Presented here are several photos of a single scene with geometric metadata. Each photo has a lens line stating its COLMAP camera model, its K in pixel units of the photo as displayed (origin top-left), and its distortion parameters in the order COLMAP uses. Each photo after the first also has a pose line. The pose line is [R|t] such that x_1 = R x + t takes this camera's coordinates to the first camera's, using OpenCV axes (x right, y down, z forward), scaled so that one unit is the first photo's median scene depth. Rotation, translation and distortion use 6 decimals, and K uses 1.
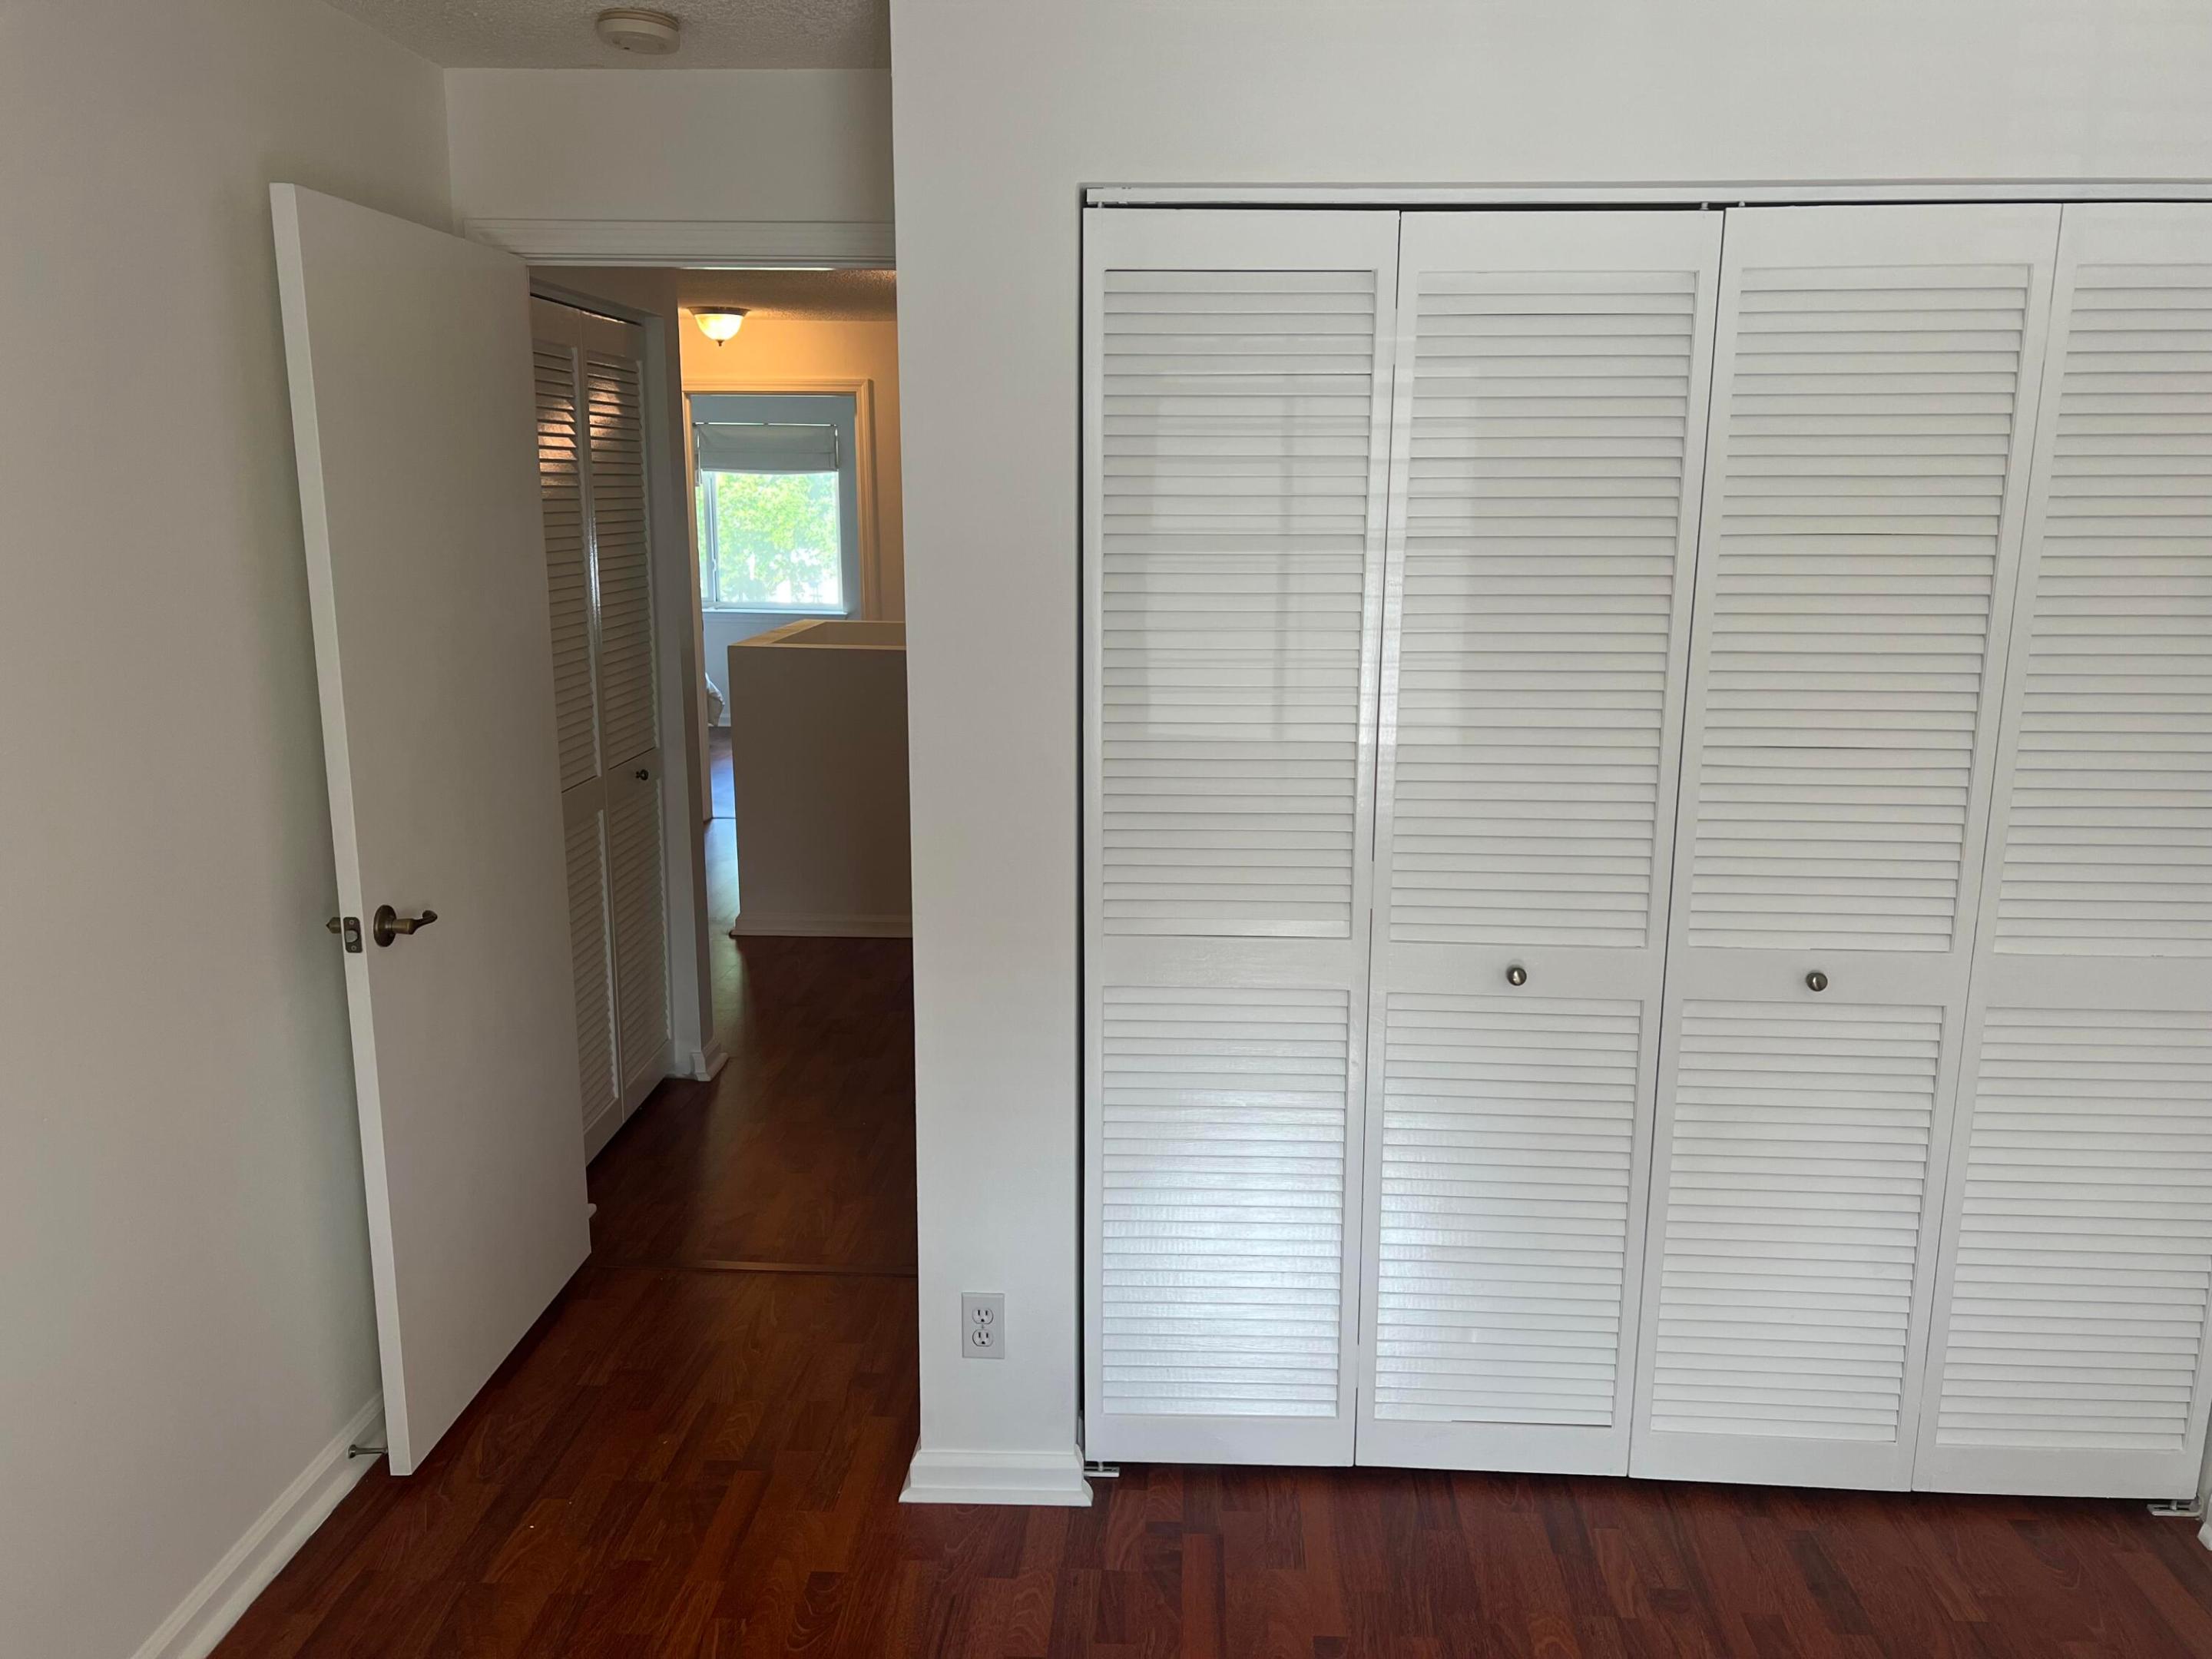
lens RADIAL K [[1656.1, 0, 1106.0], [0, 1656.1, 829.5], [0, 0, 1]] dist [0.073005, -0.088967]
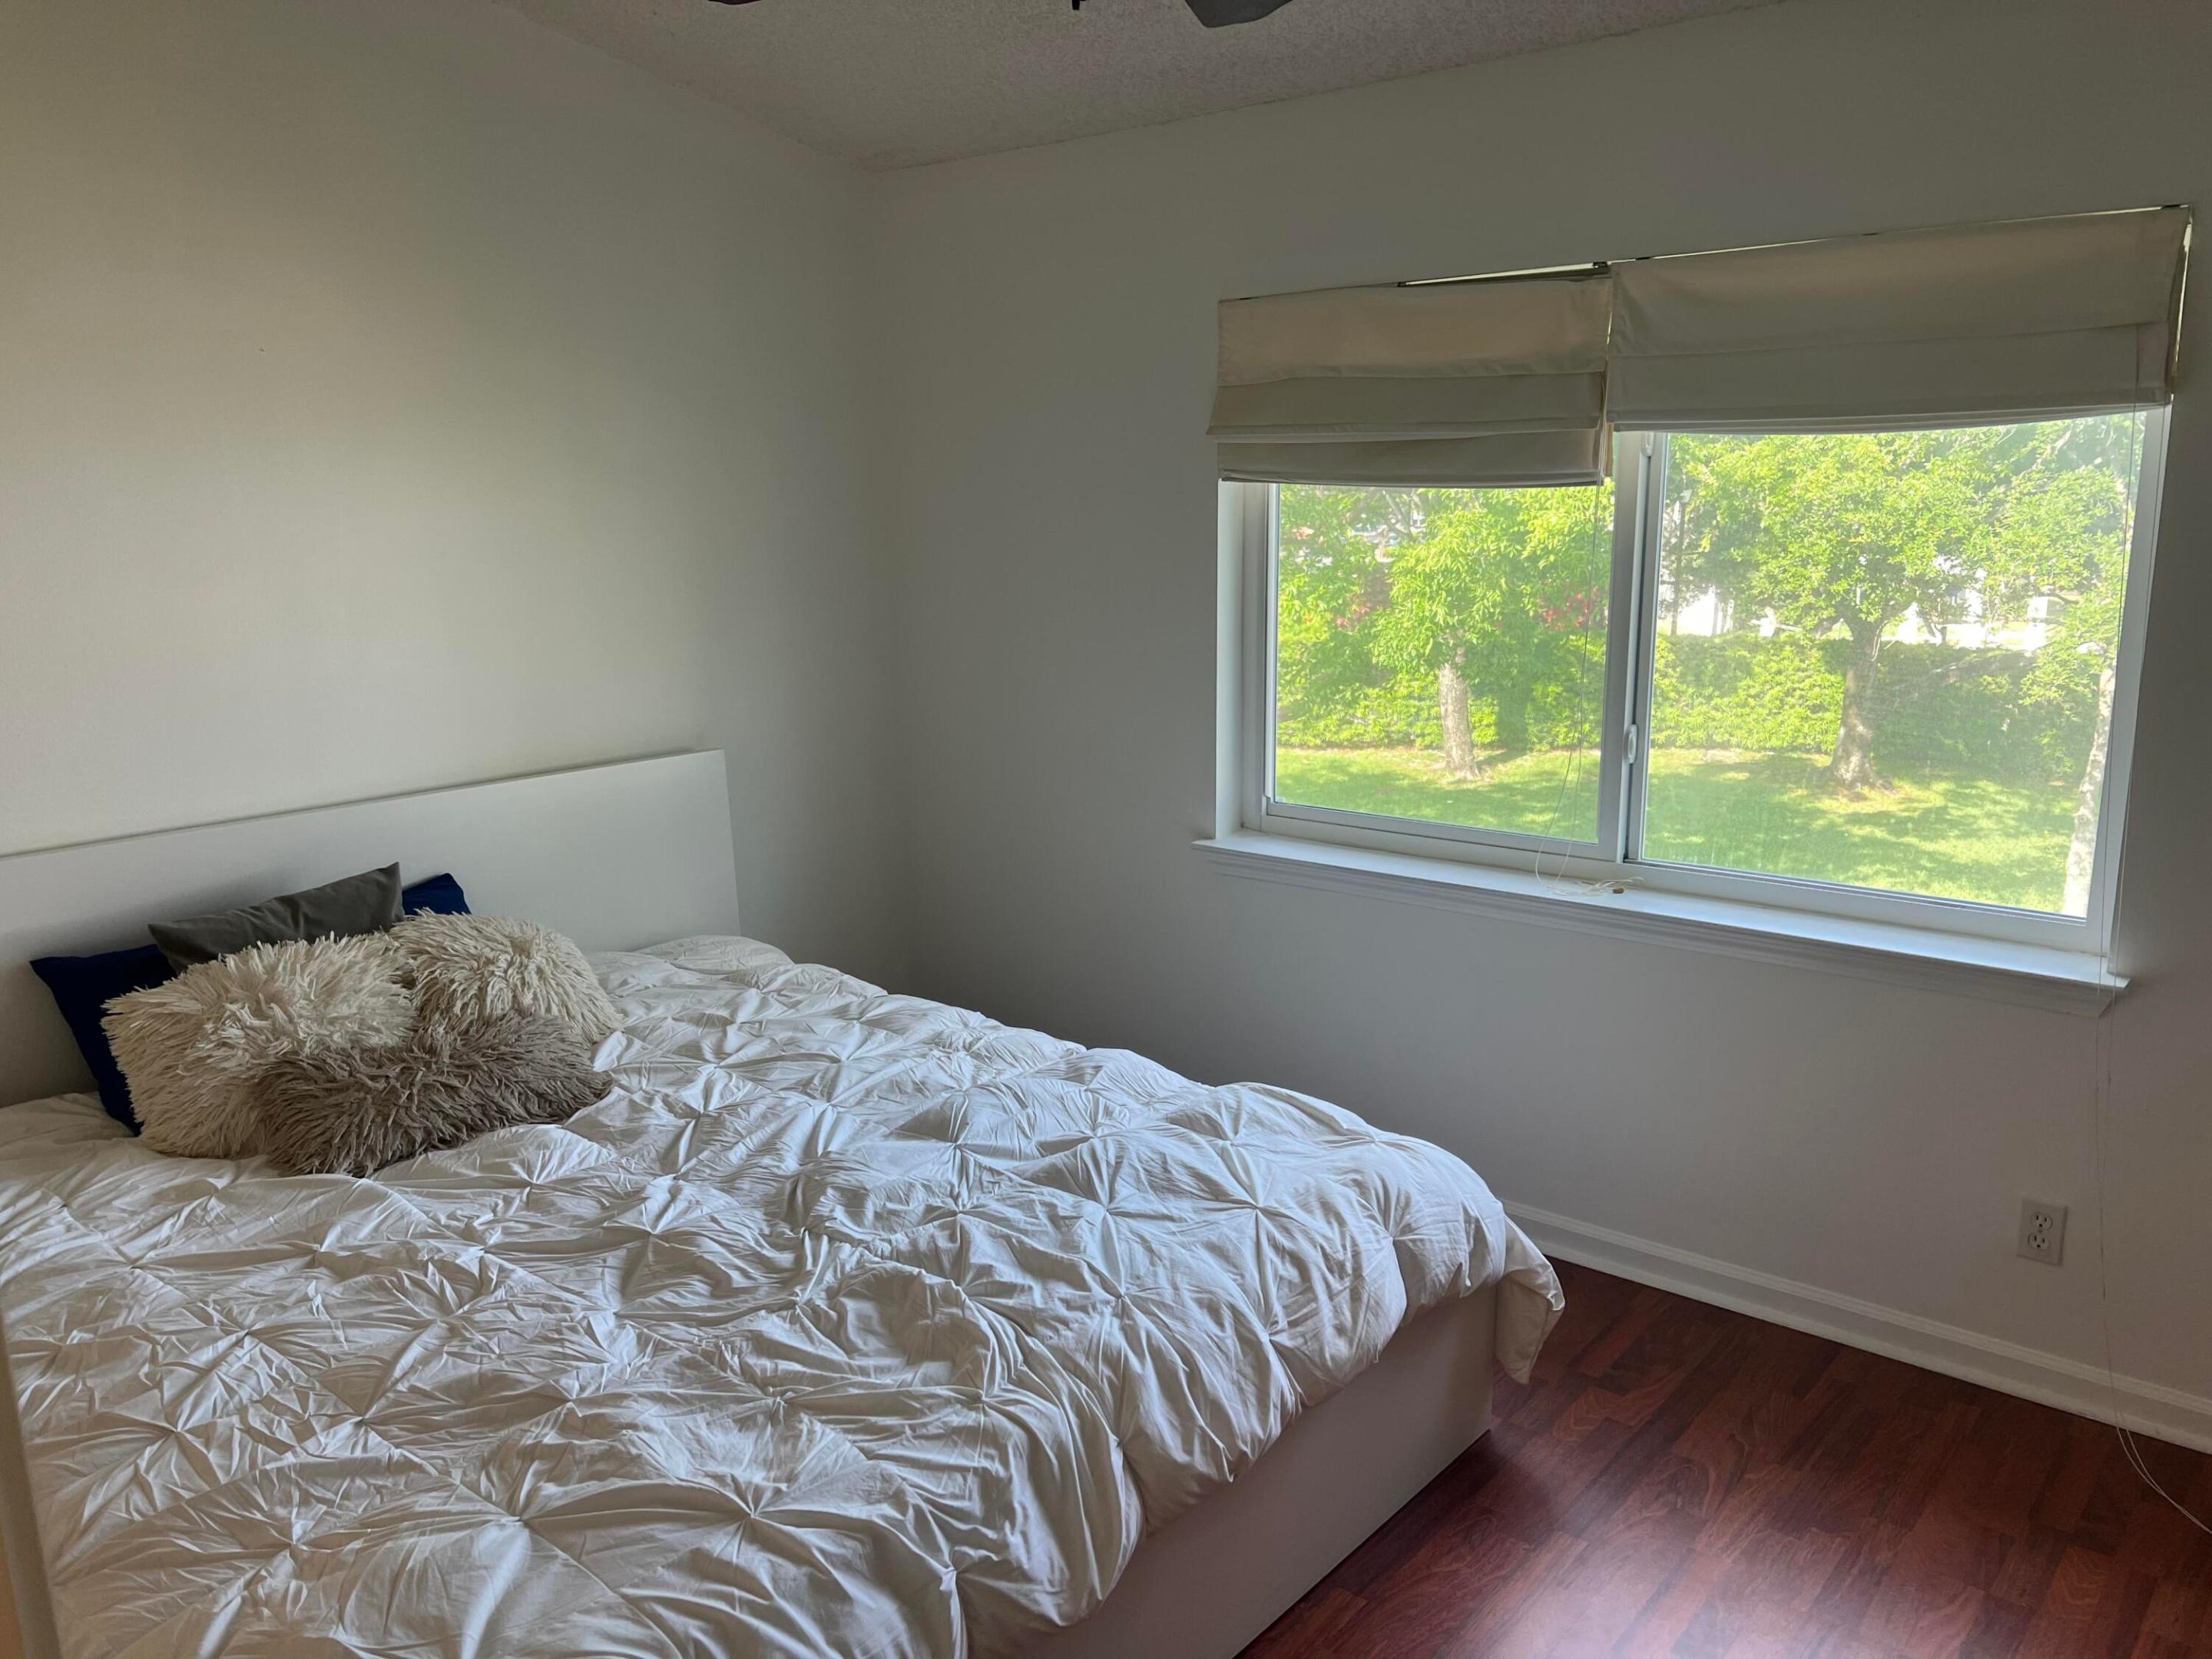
lens RADIAL K [[1656.1, 0, 1106.0], [0, 1656.1, 829.5], [0, 0, 1]] dist [0.073005, -0.088967]
pose [[0.805333, 0.102193, -0.583948, -0.125760], [-0.102548, 0.994195, 0.032562, -0.135257], [0.583886, 0.033660, 0.811138, 0.660946]]
